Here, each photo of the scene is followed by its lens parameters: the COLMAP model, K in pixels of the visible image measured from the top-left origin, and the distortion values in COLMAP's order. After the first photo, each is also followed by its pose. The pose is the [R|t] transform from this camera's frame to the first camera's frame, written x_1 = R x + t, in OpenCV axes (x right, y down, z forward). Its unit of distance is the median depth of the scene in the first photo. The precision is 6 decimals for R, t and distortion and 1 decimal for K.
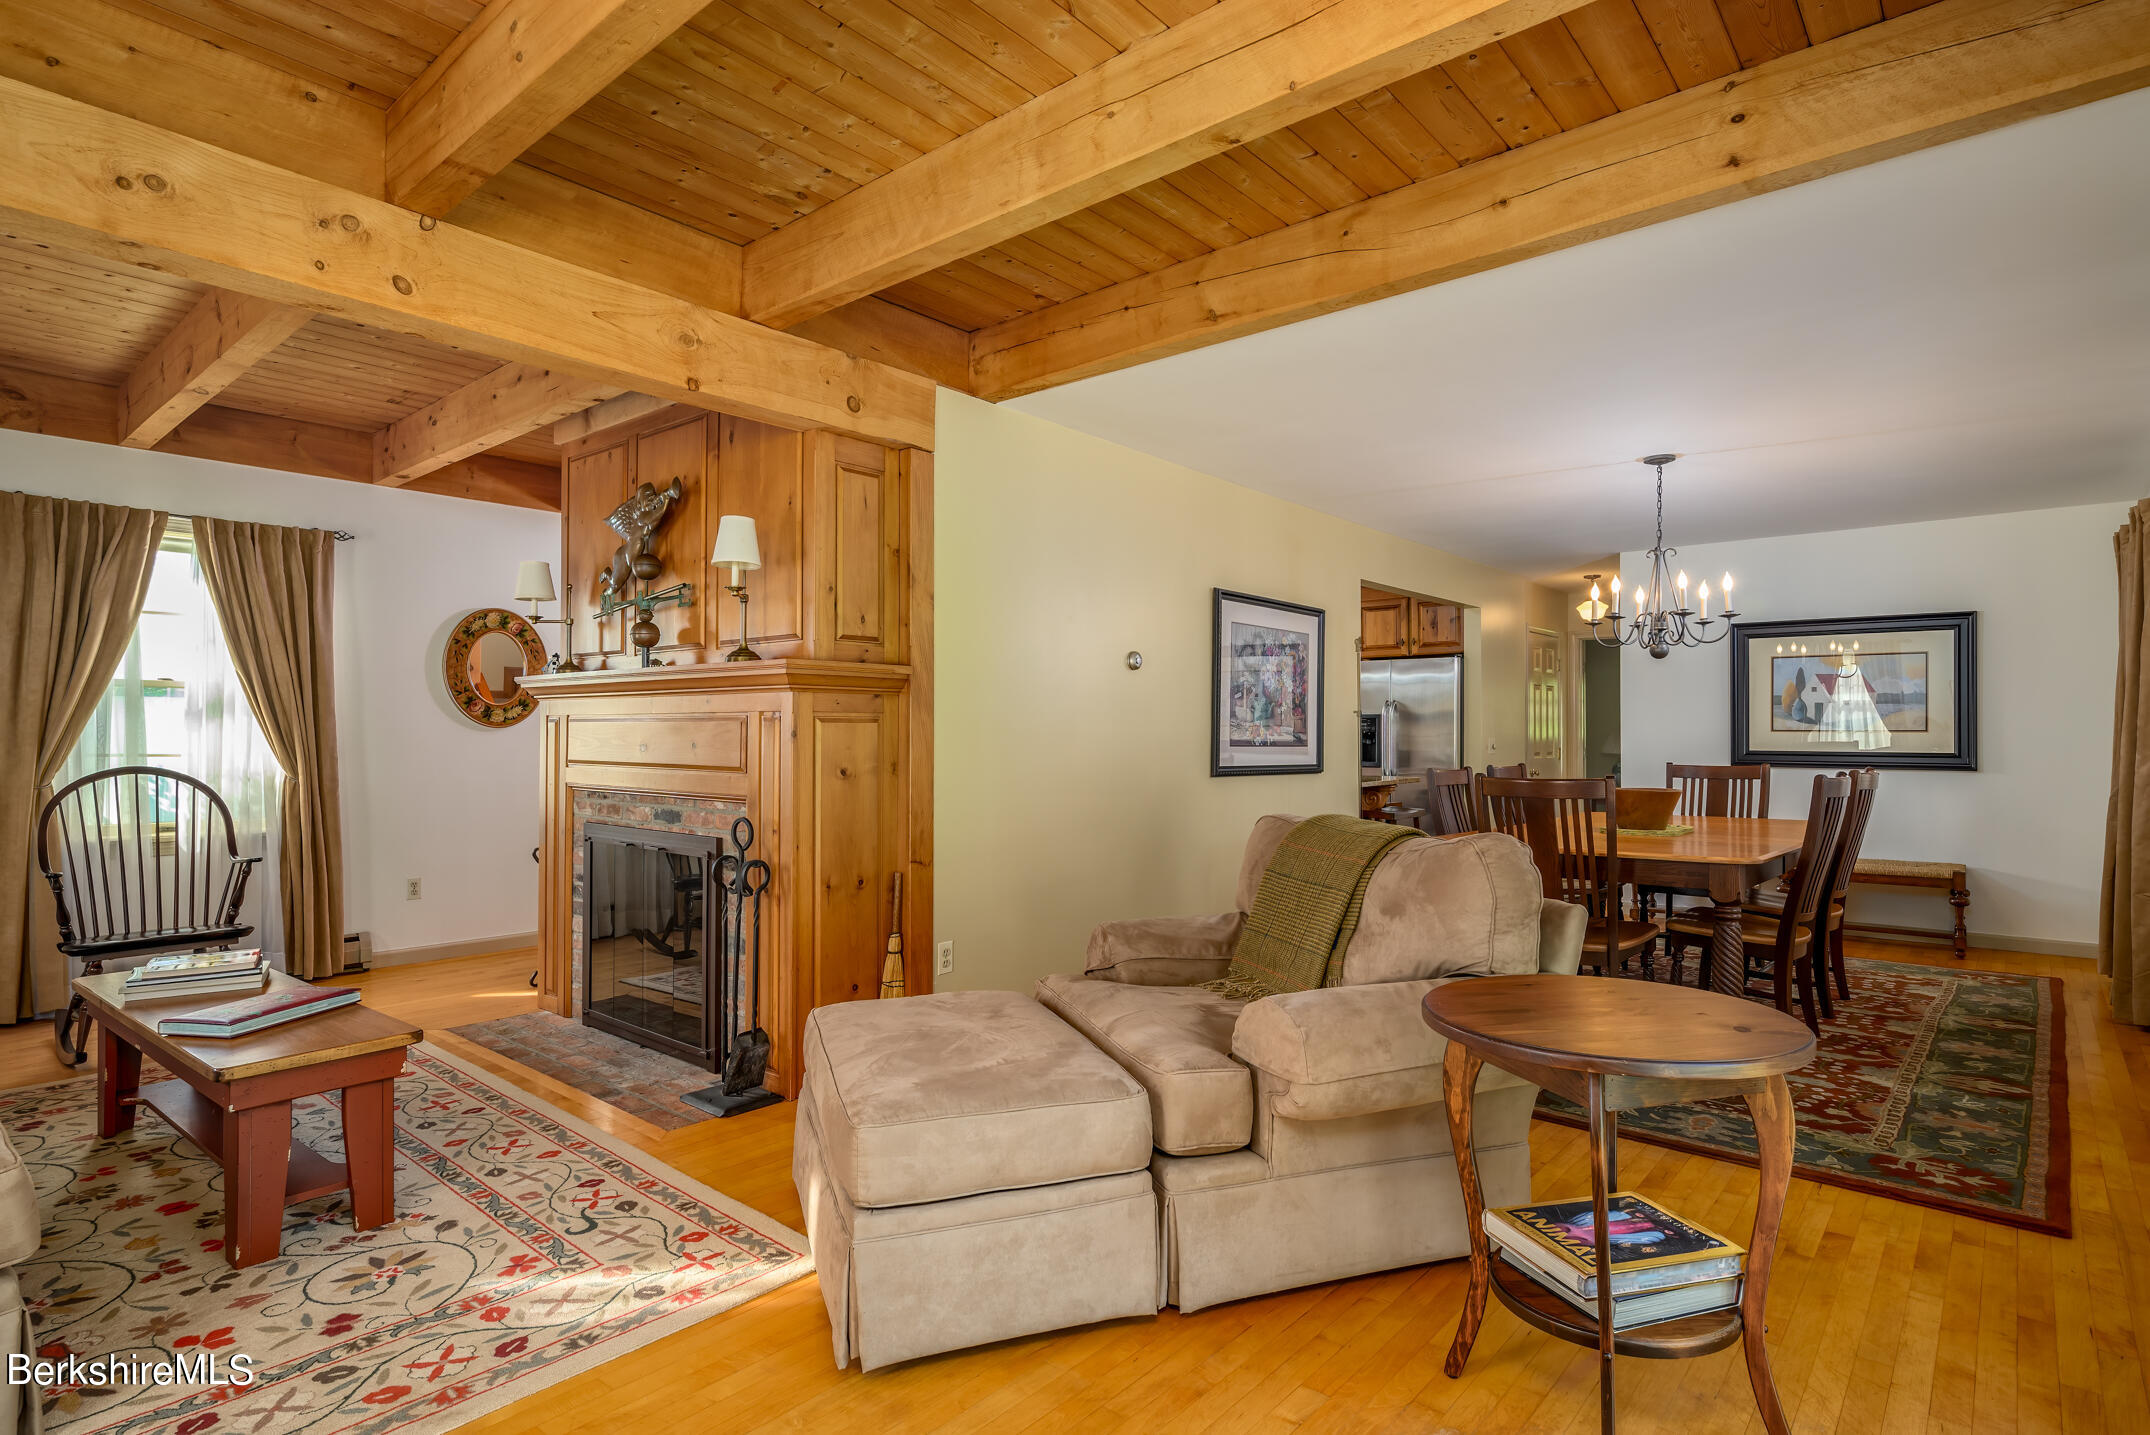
lens RADIAL K [[1095.6, 0, 1094.4], [0, 1095.6, 725.3], [0, 0, 1]] dist [-0.000209, -0.001109]
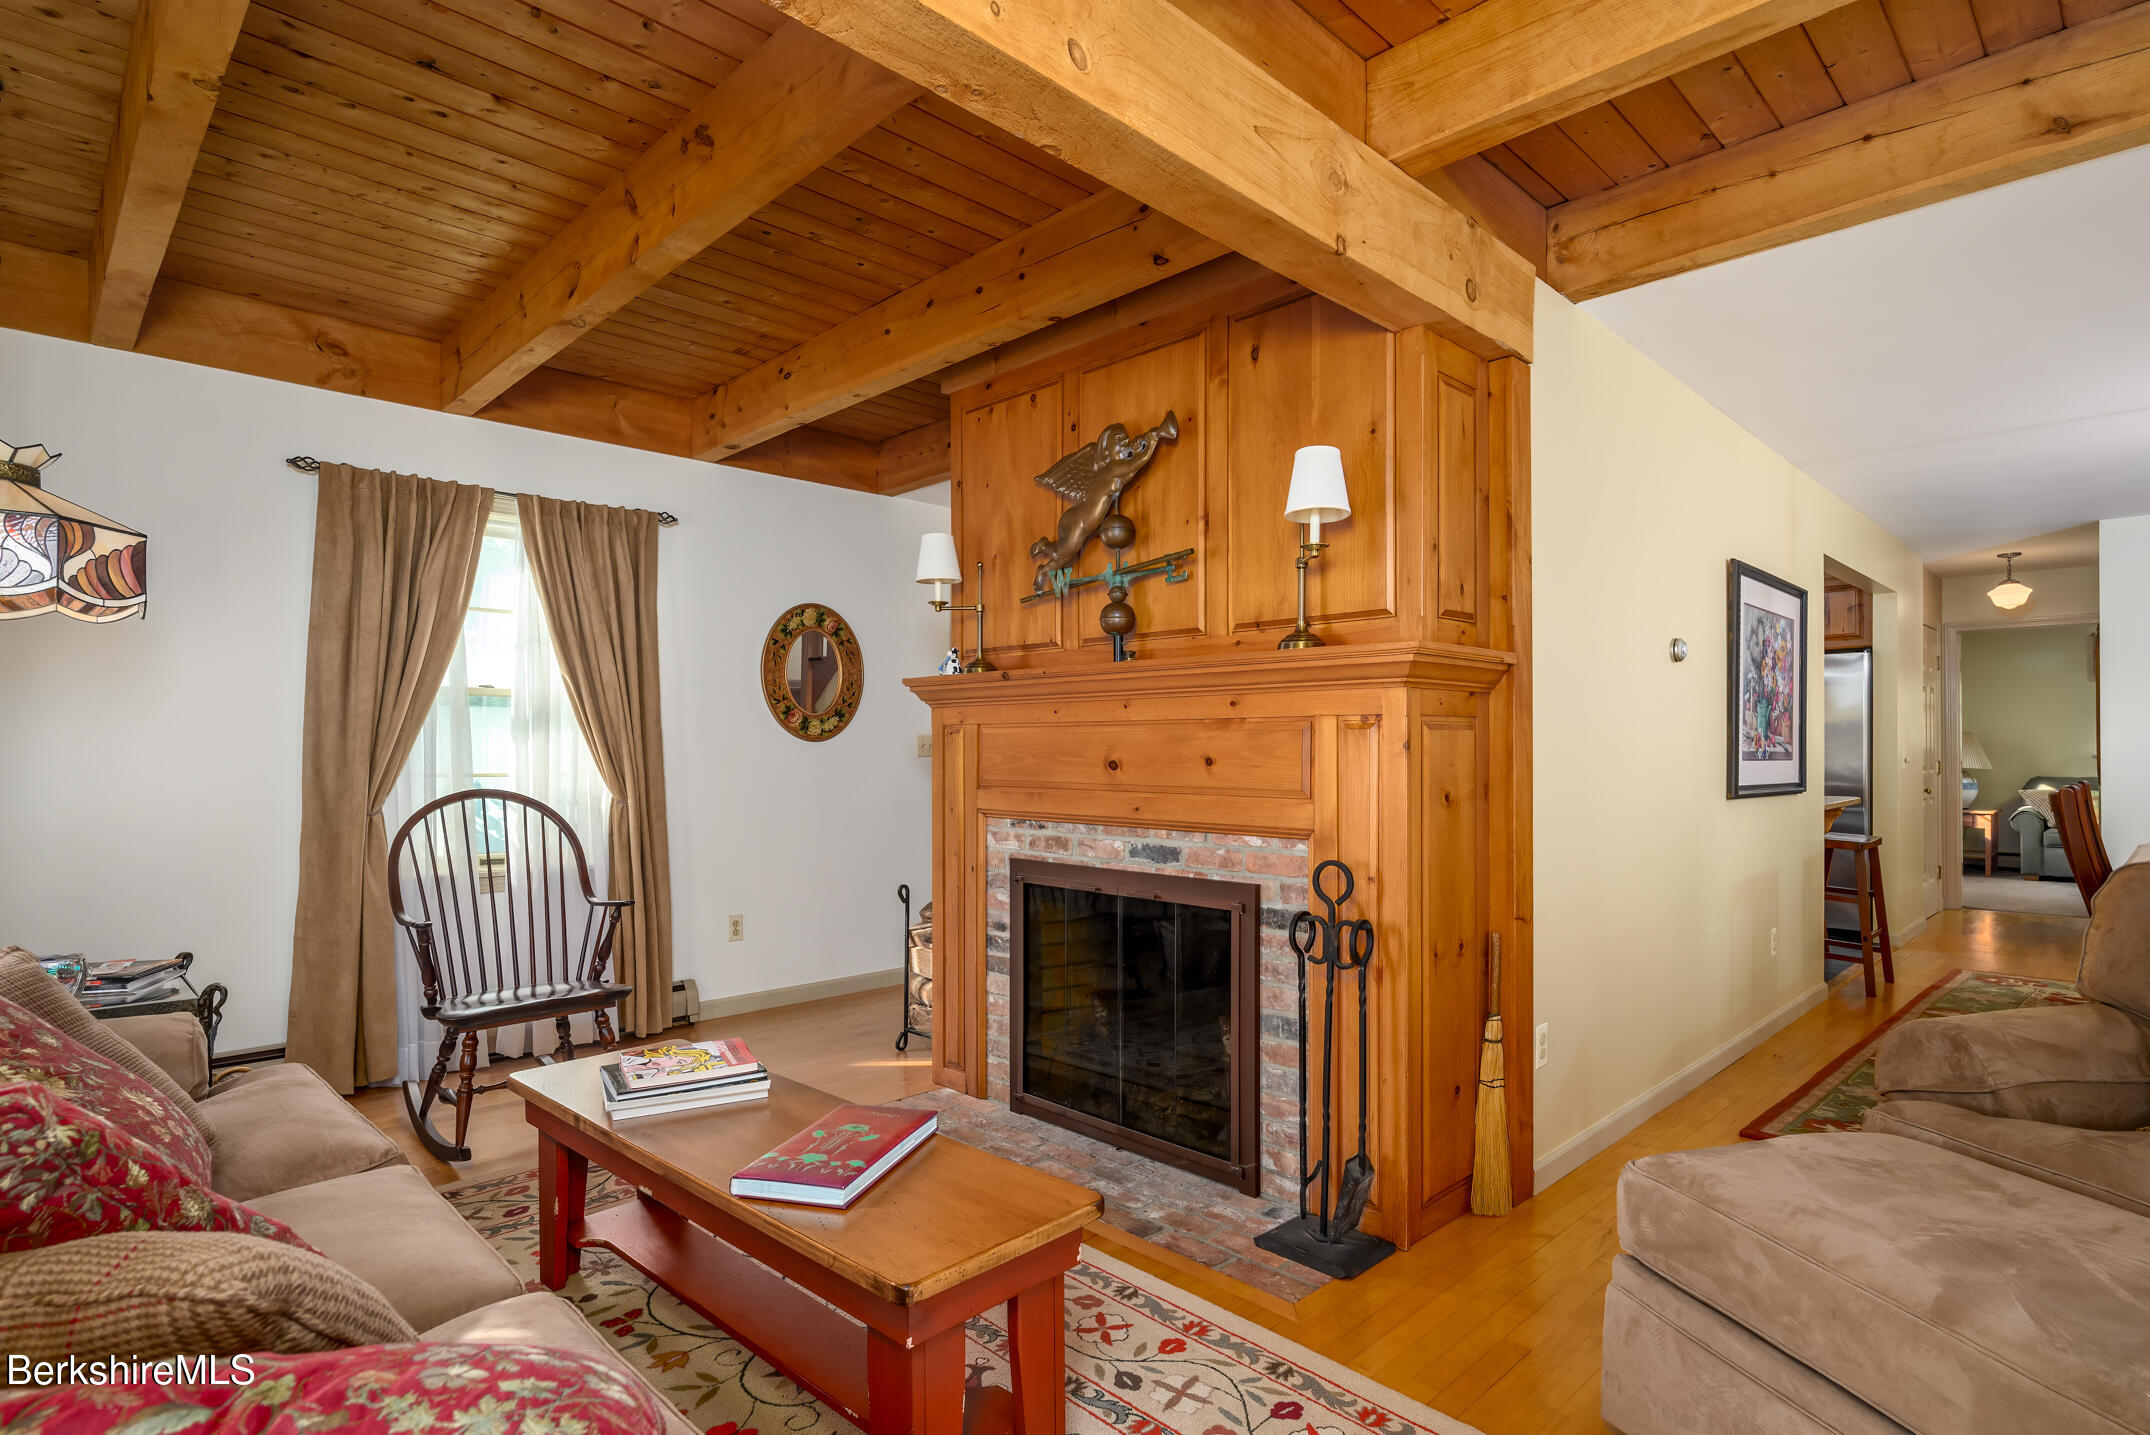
lens RADIAL K [[1094.7, 0, 1076.9], [0, 1094.7, 749.2], [0, 0, 1]] dist [-0.003250, 0.000044]
pose [[0.995719, -0.004509, -0.092321, -0.411539], [0.005335, 0.999948, 0.008702, 0.002810], [0.092277, -0.009157, 0.995691, 0.251668]]
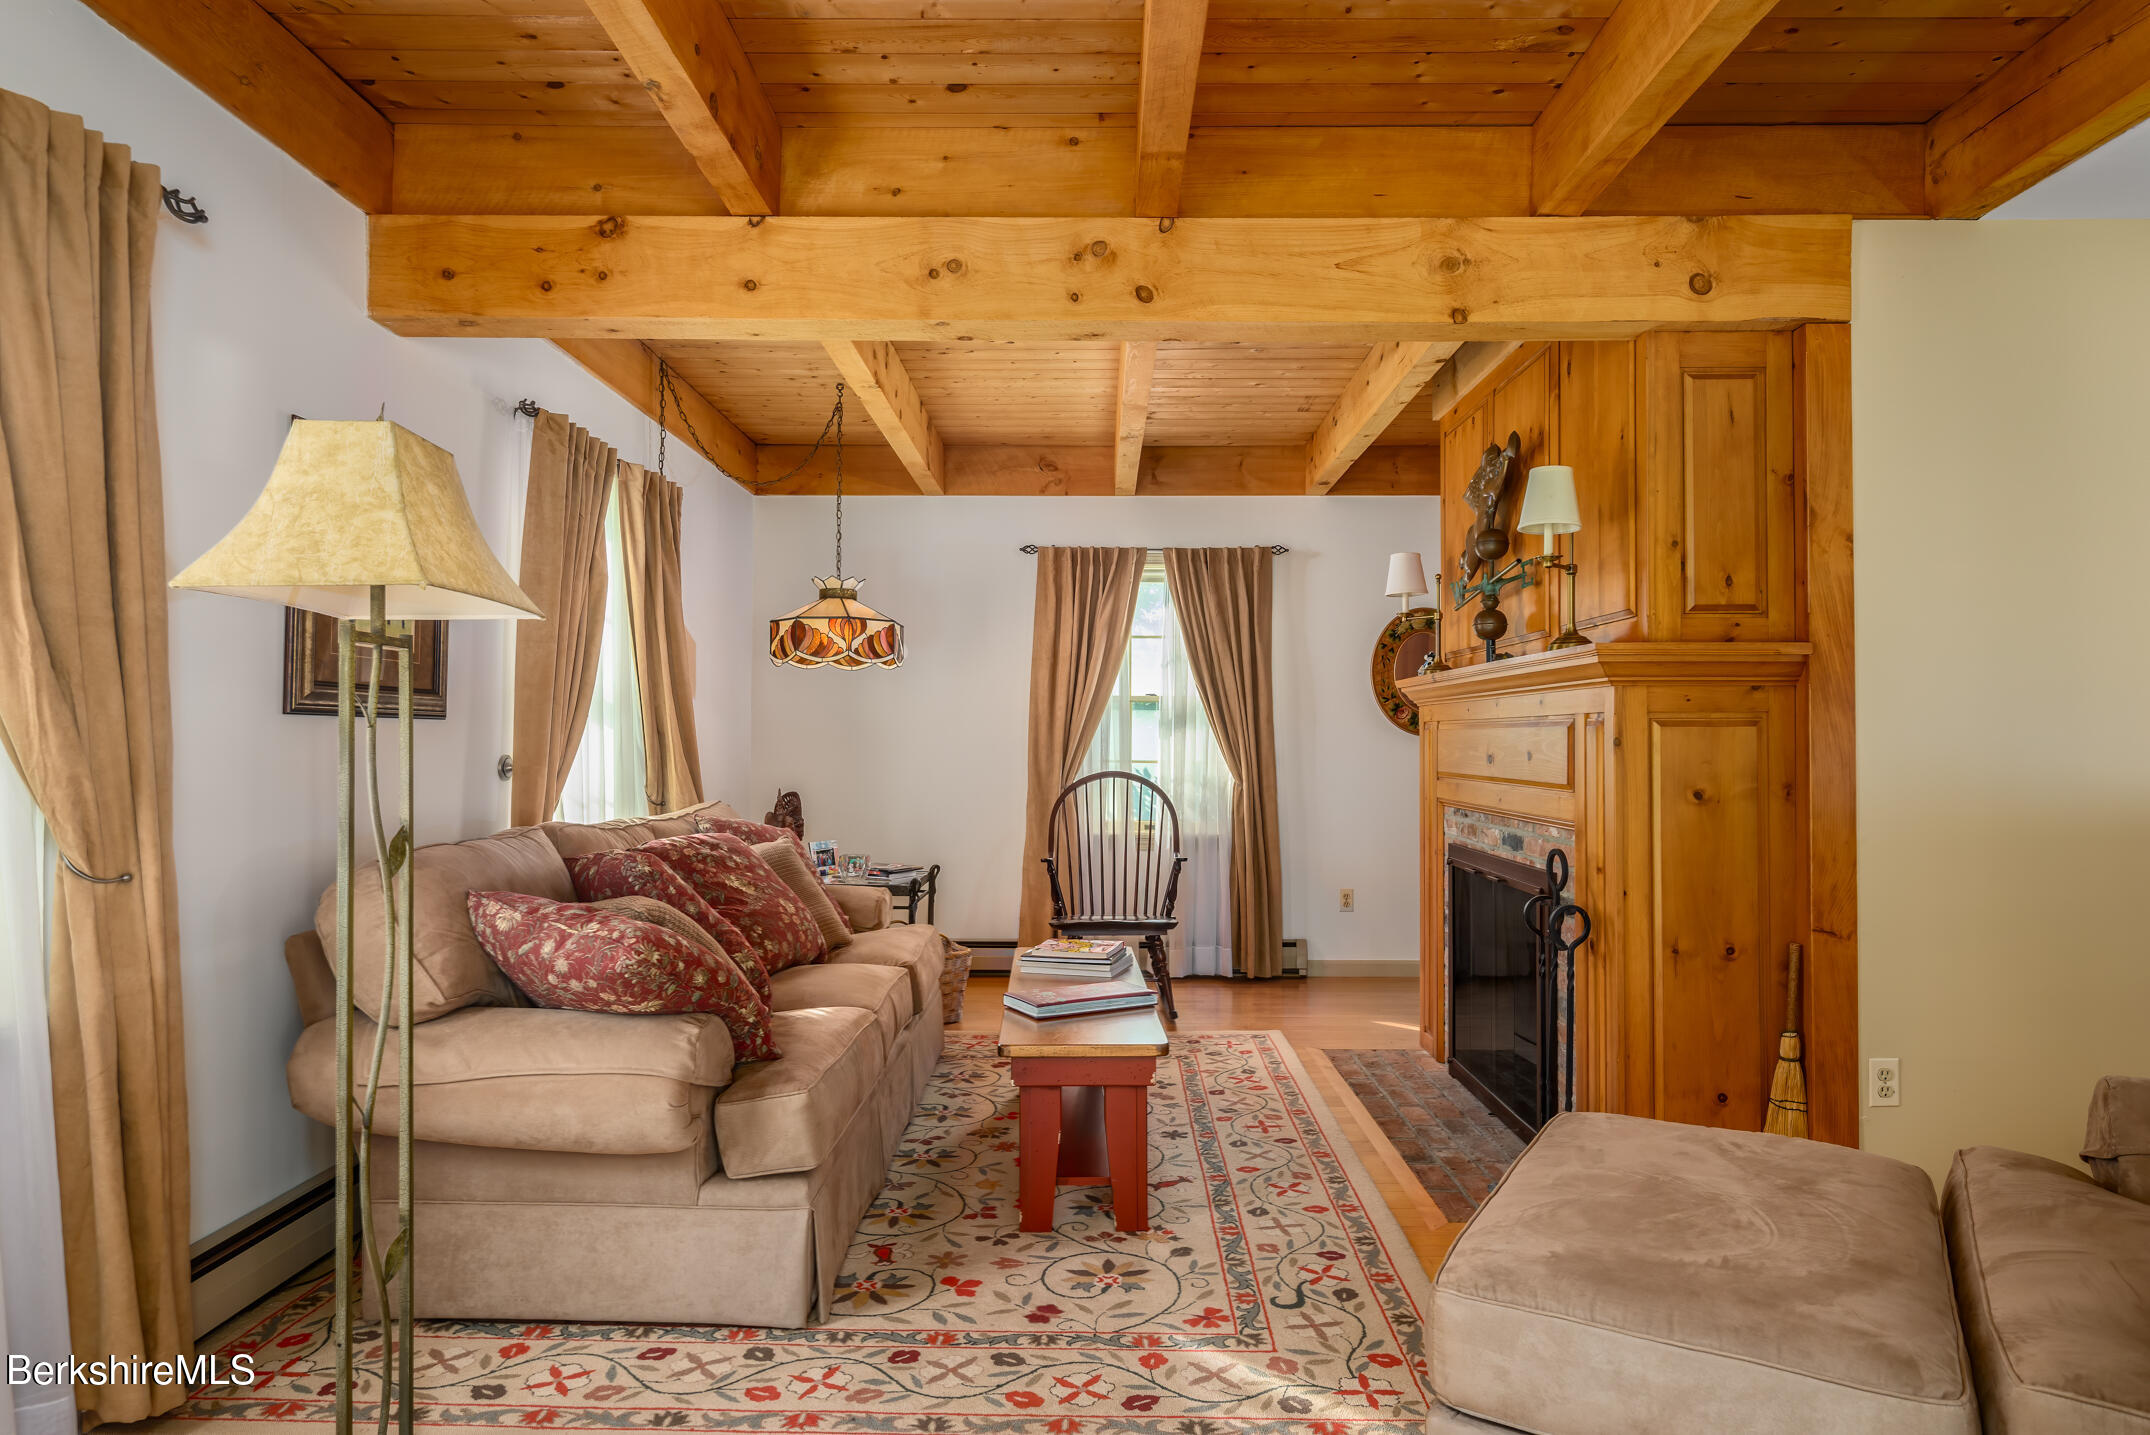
lens RADIAL K [[1254.3, 0, 1095.6], [0, 1254.3, 720.8], [0, 0, 1]] dist [-0.007750, 0.004405]
pose [[0.637220, -0.014132, -0.770553, 0.155820], [0.006281, 0.999894, -0.013144, 0.002273], [0.770657, 0.003536, 0.637241, 0.169342]]
